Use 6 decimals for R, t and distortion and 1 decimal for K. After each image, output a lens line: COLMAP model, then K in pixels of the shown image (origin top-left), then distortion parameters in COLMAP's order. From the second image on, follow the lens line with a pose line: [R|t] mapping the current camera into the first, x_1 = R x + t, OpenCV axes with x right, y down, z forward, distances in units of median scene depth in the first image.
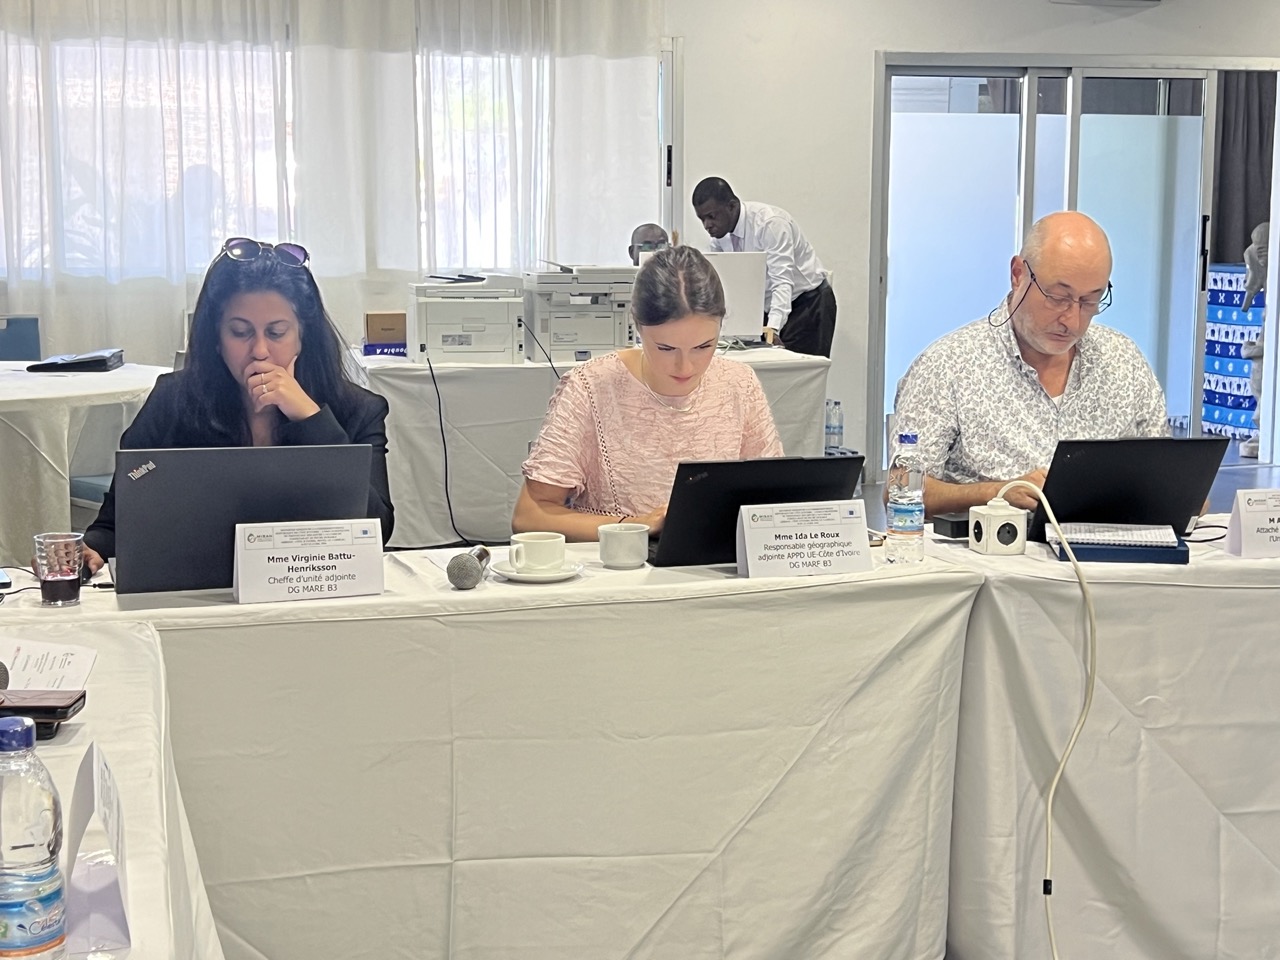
lens RADIAL K [[1852.9, 0, 638.0], [0, 1852.9, 485.1], [0, 0, 1]] dist [0.129963, 0.000000]
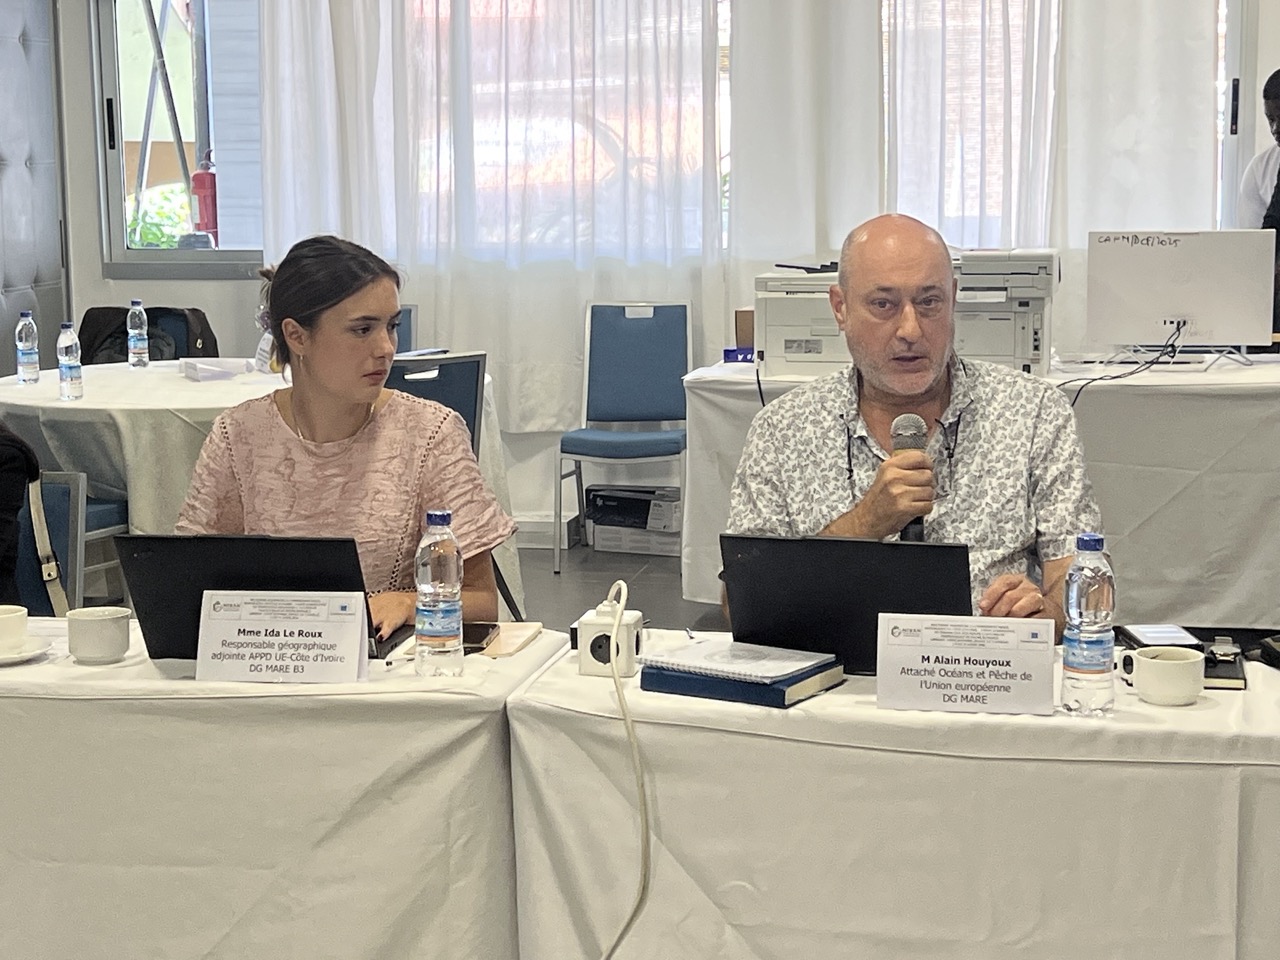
lens RADIAL K [[2437.8, 0, 640.8], [0, 2437.8, 477.6], [0, 0, 1]] dist [0.151913, 0.000000]
pose [[0.896886, 0.048082, -0.439640, 0.674616], [-0.052440, 0.998622, 0.002236, -0.049173], [0.439142, 0.021049, 0.898171, 0.108658]]
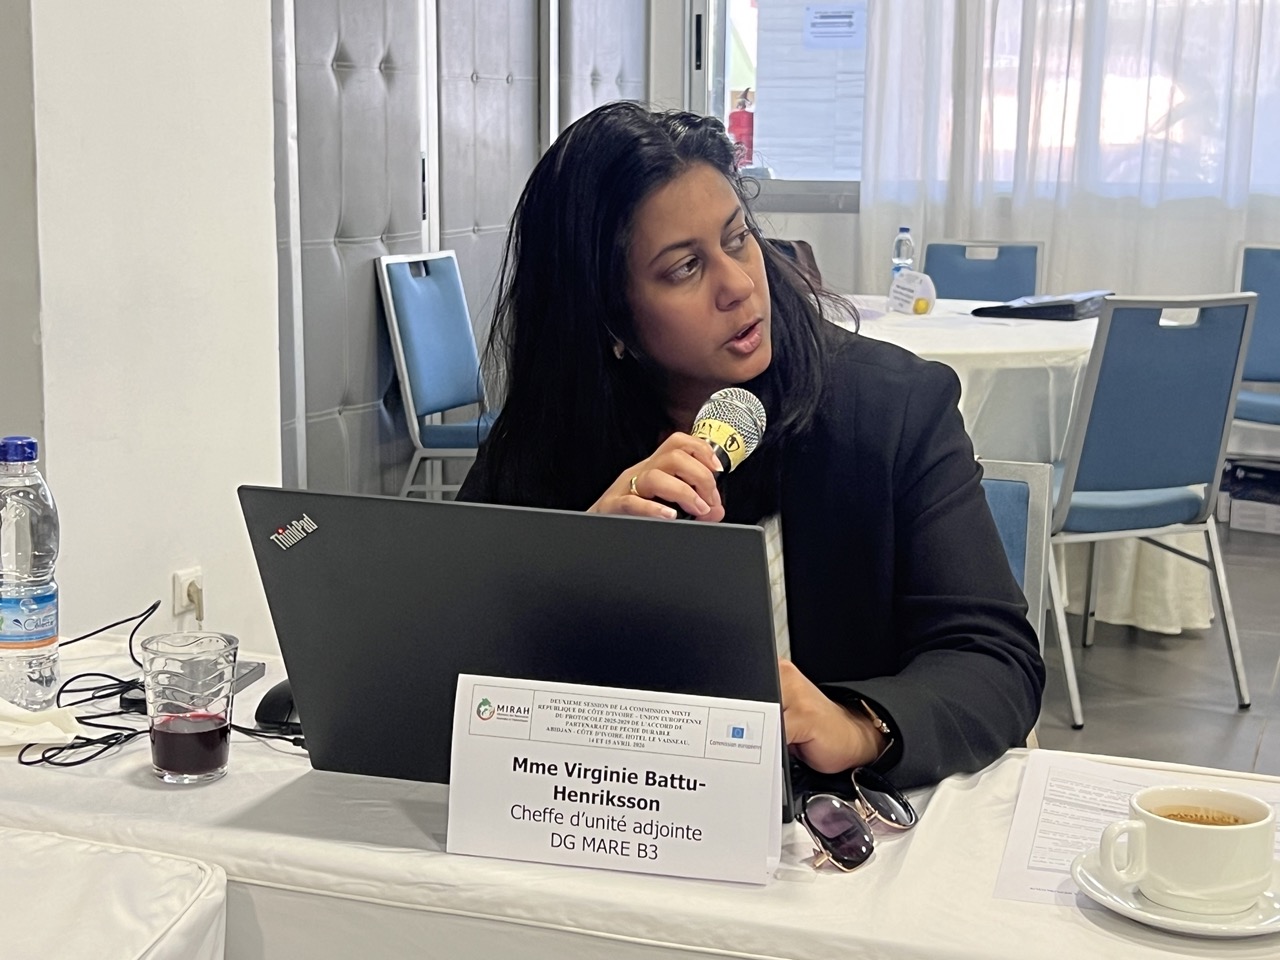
lens RADIAL K [[2052.9, 0, 643.5], [0, 2052.9, 484.0], [0, 0, 1]] dist [0.121050, 0.000000]
pose [[0.819666, 0.103038, -0.563499, 0.081588], [-0.092507, 0.994588, 0.047304, -0.045099], [0.565323, 0.013355, 0.824762, 0.544871]]
